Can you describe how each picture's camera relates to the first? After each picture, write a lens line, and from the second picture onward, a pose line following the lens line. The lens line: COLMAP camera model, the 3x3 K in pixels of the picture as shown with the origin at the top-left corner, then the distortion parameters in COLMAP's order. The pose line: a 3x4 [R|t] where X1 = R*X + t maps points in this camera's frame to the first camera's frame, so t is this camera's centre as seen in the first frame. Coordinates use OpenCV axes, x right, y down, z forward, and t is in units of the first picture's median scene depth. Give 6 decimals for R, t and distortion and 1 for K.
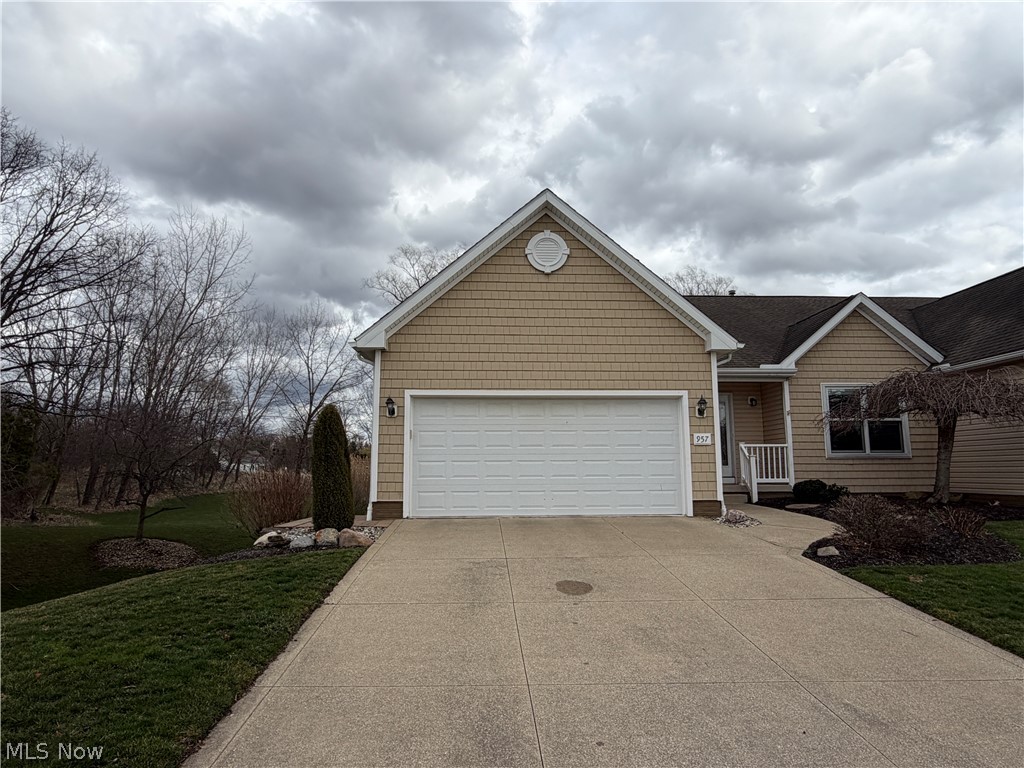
lens RADIAL K [[613.4, 0, 512.4], [0, 613.4, 386.4], [0, 0, 1]] dist [0.001451, -0.000819]
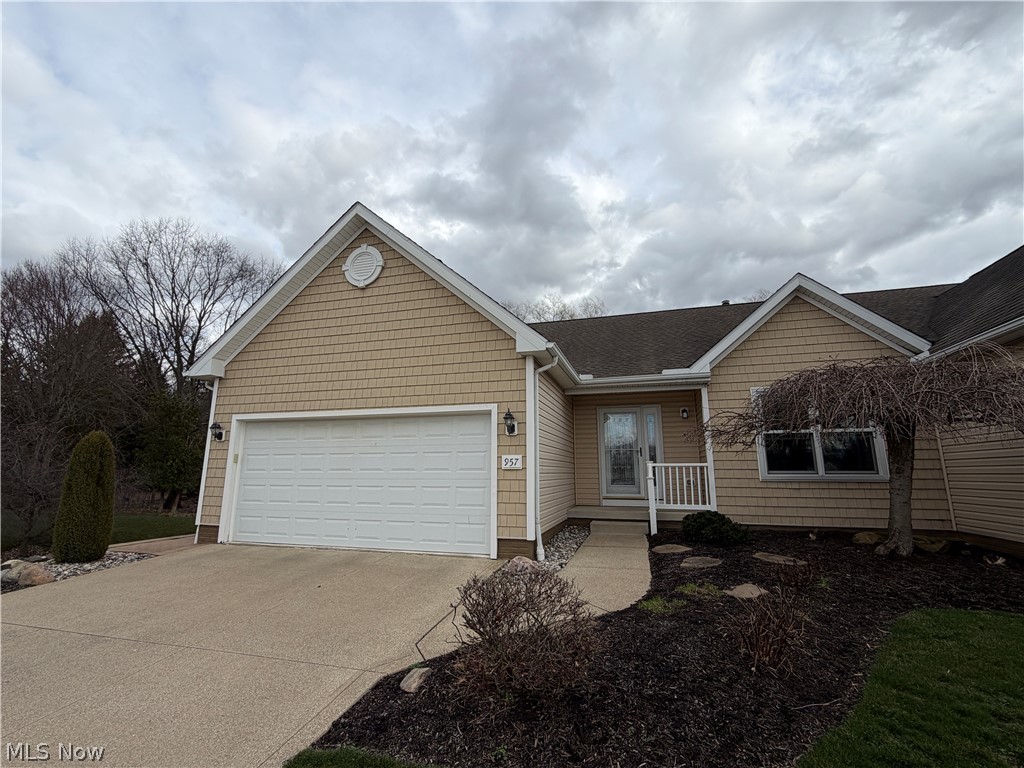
lens RADIAL K [[452.3, 0, 510.1], [0, 452.3, 382.1], [0, 0, 1]] dist [-0.000770, 0.000060]
pose [[0.948149, -0.057222, -0.312634, 0.490196], [0.038320, 0.997065, -0.066277, 0.018858], [0.315509, 0.050860, 0.947559, 0.410232]]
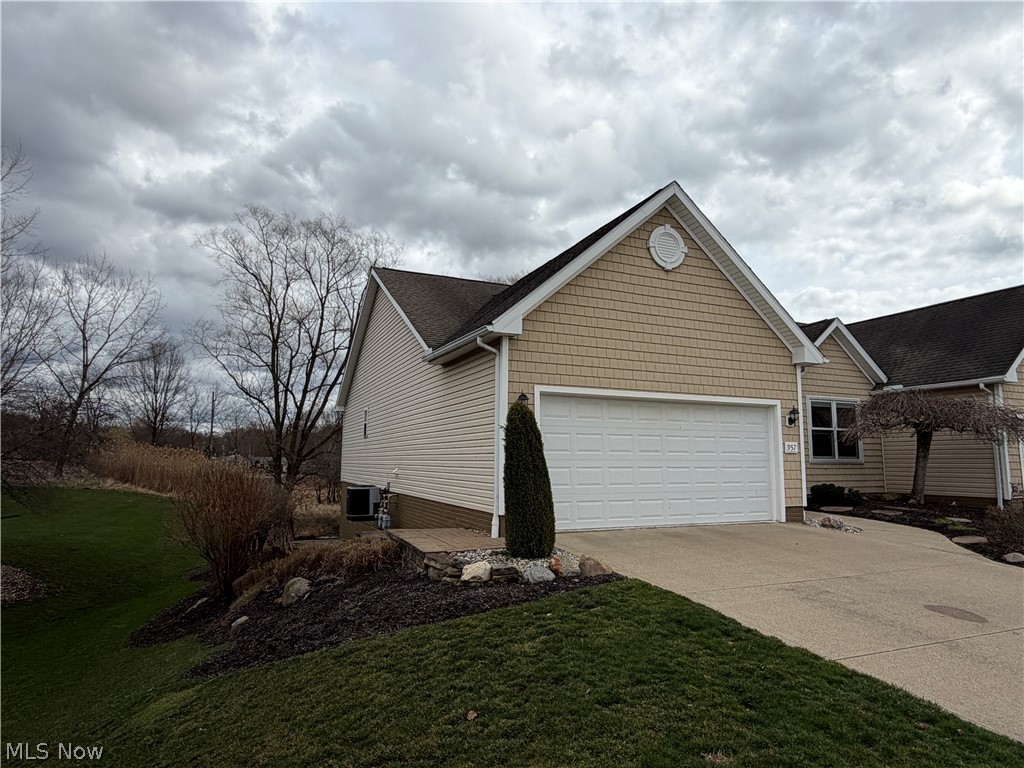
lens RADIAL K [[613.4, 0, 516.4], [0, 613.4, 383.1], [0, 0, 1]] dist [0.001451, -0.000819]
pose [[0.929752, 0.054983, 0.364058, -0.497112], [-0.058850, 0.998267, -0.000471, 0.004723], [-0.363453, -0.020987, 0.931376, 0.196981]]
